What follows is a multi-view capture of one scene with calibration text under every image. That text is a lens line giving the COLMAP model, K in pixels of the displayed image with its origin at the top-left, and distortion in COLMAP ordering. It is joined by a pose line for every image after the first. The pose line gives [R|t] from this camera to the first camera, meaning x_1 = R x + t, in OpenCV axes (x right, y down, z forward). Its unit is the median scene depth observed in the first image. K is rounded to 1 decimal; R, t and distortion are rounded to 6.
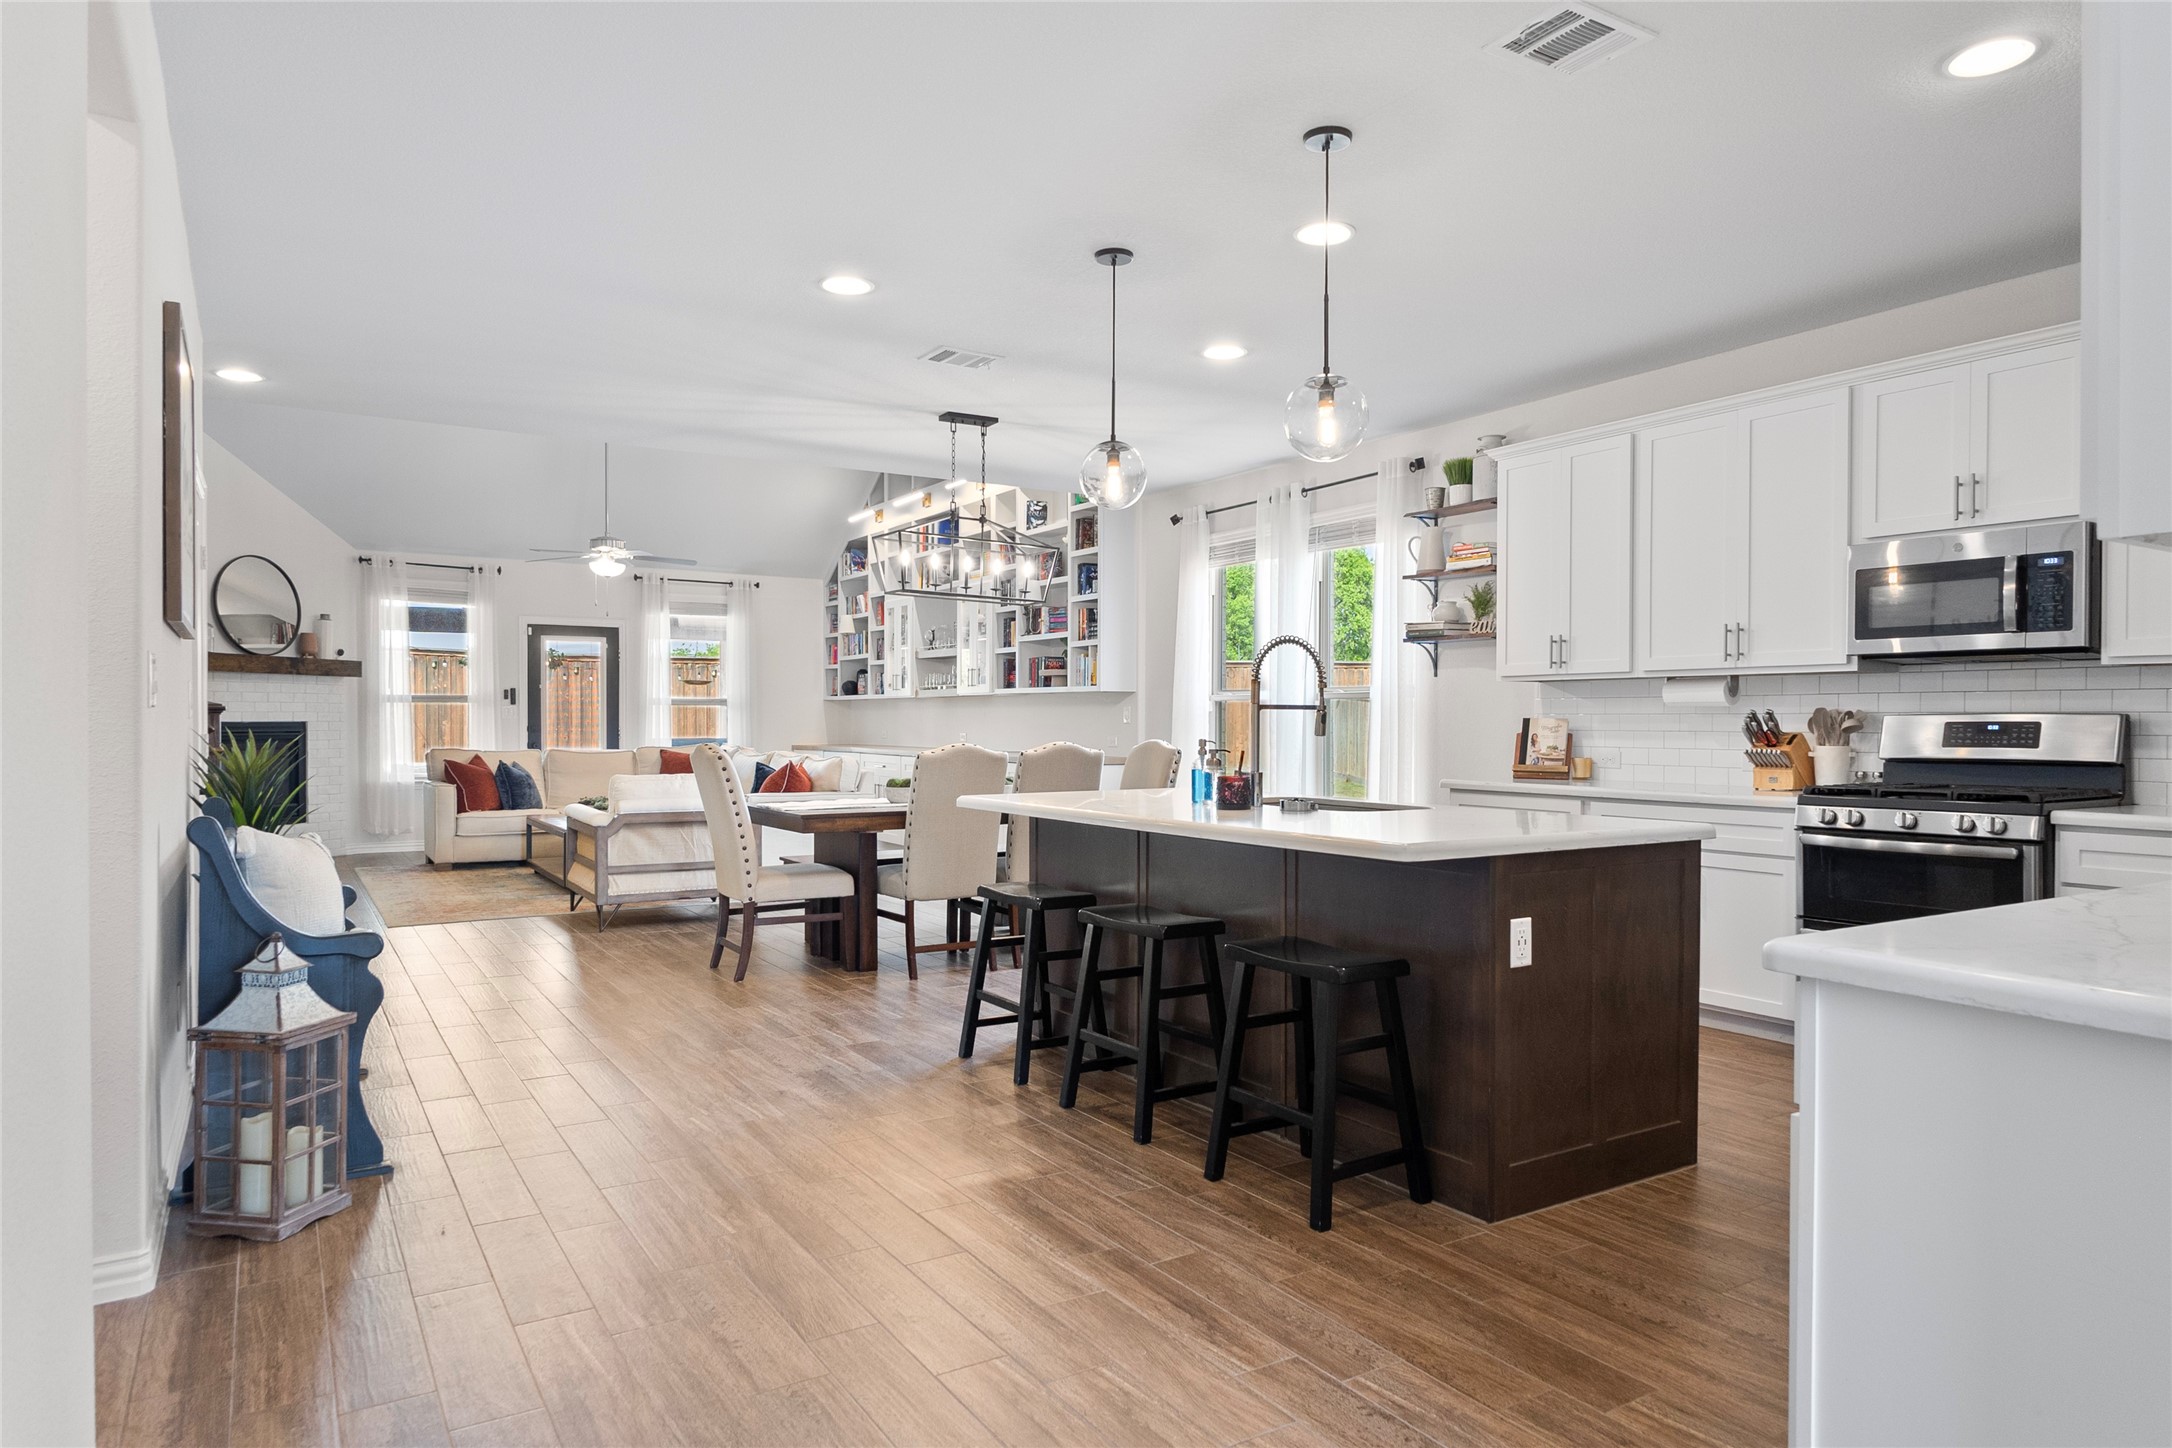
lens RADIAL K [[1319.1, 0, 1086.0], [0, 1319.1, 724.0], [0, 0, 1]] dist [0.003605, -0.001092]
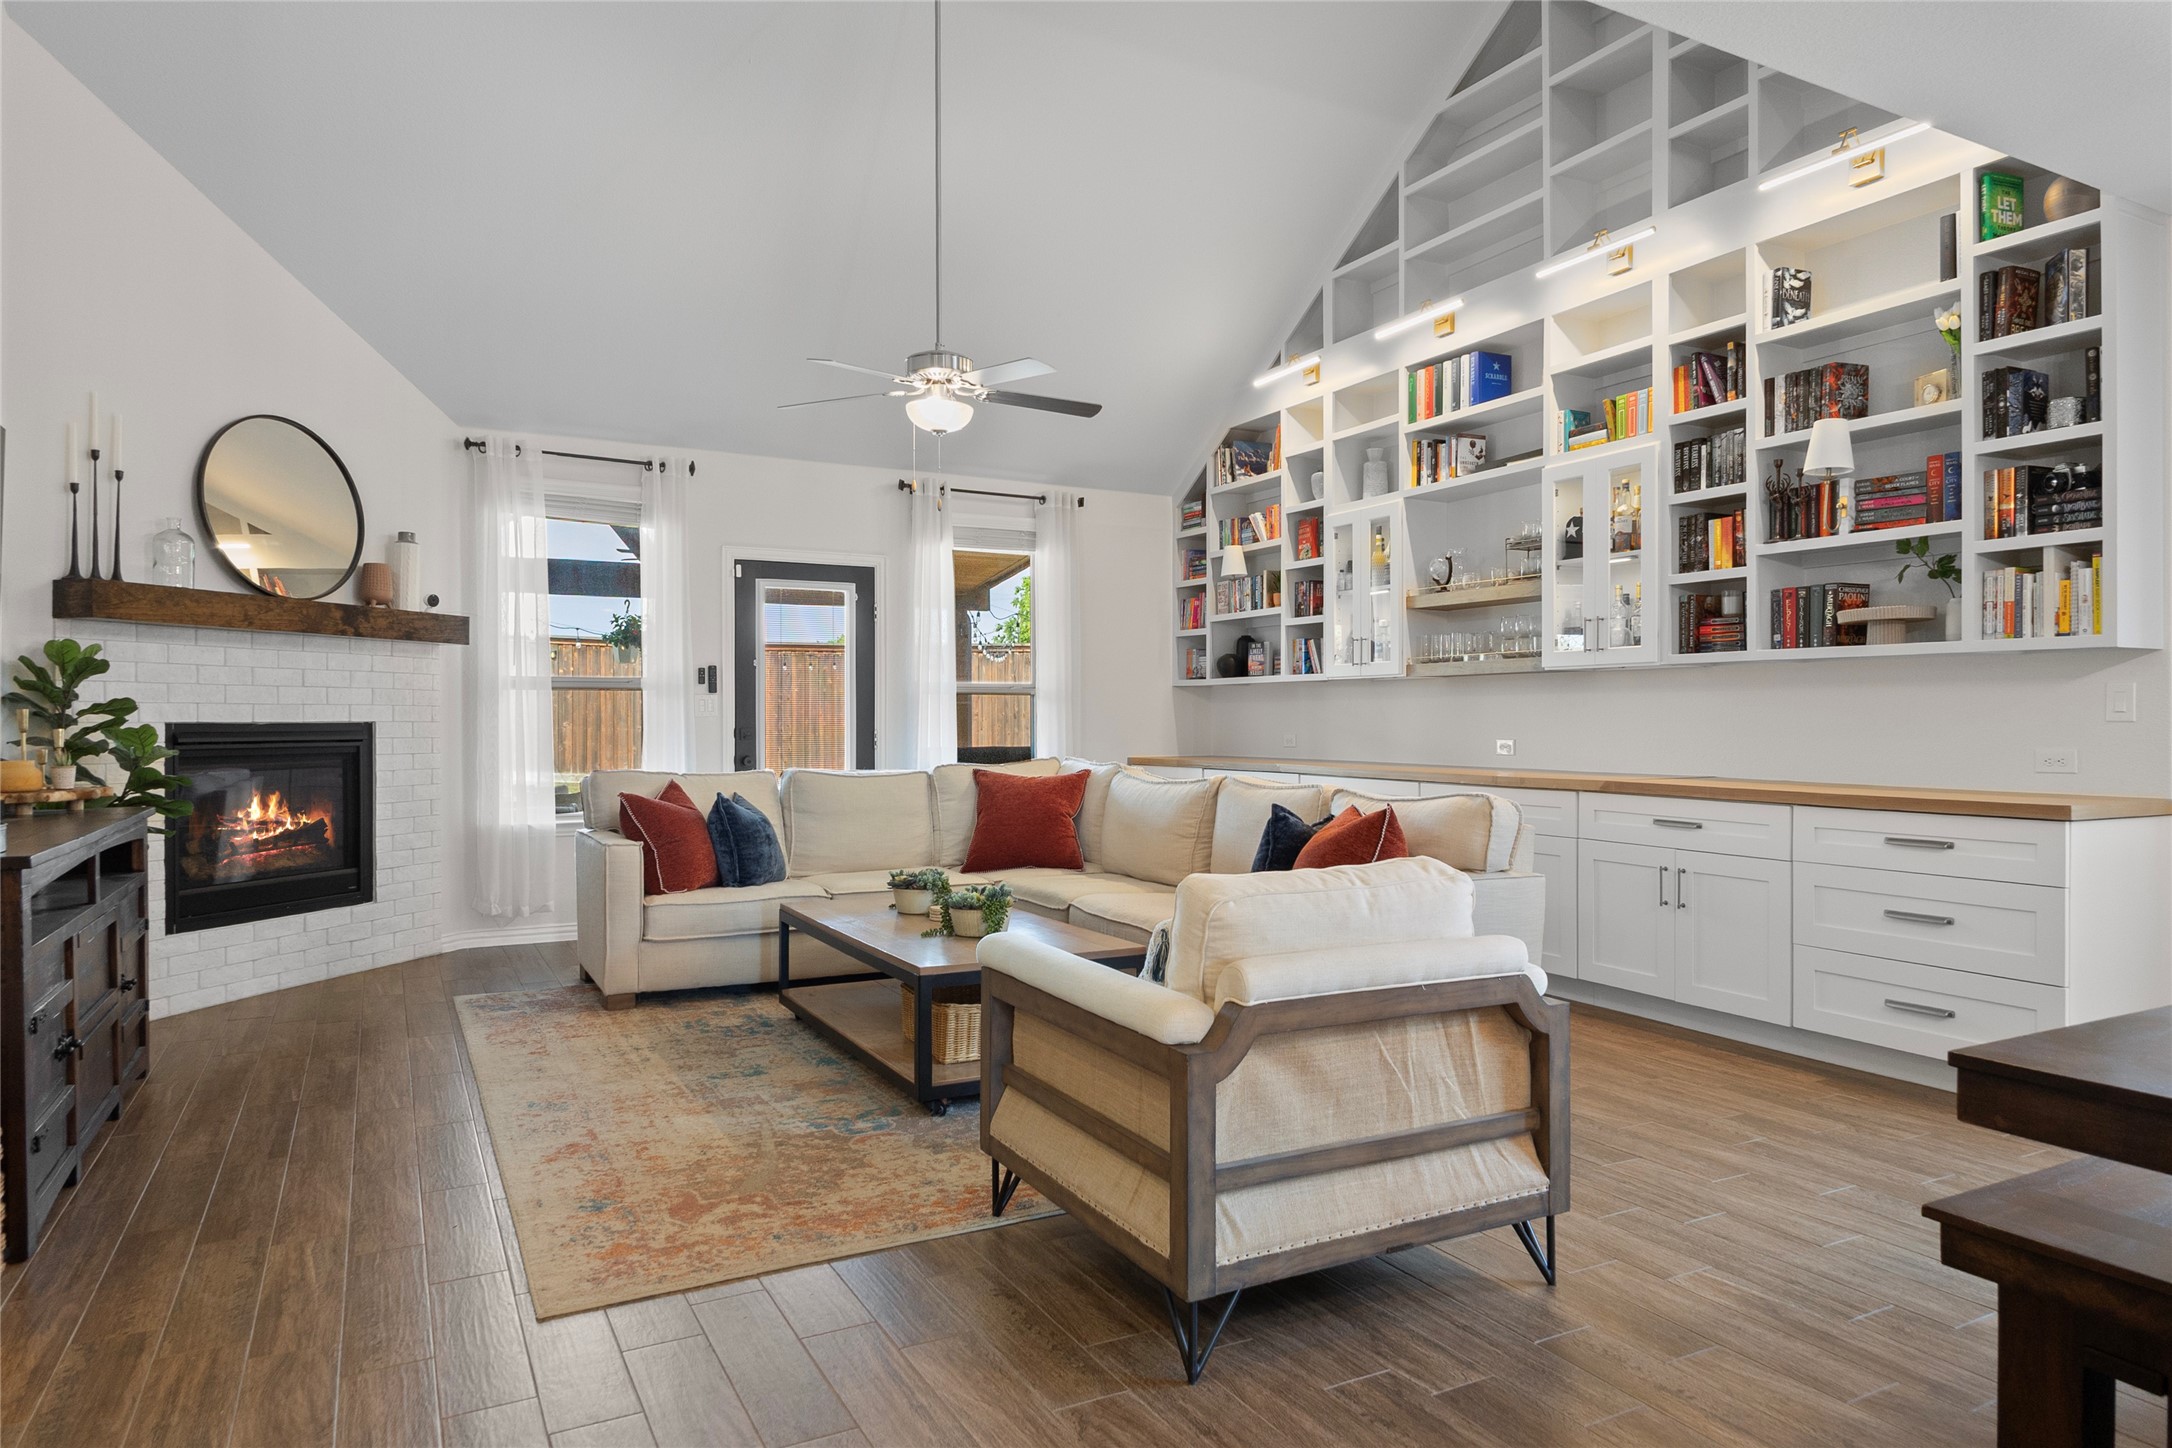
lens RADIAL K [[1310.0, 0, 1079.7], [0, 1310.0, 710.5], [0, 0, 1]] dist [-0.002616, -0.000131]
pose [[0.997776, -0.003153, -0.066587, -0.245468], [0.002428, 0.999937, -0.010978, 0.000193], [0.066618, 0.010792, 0.997720, 0.449623]]
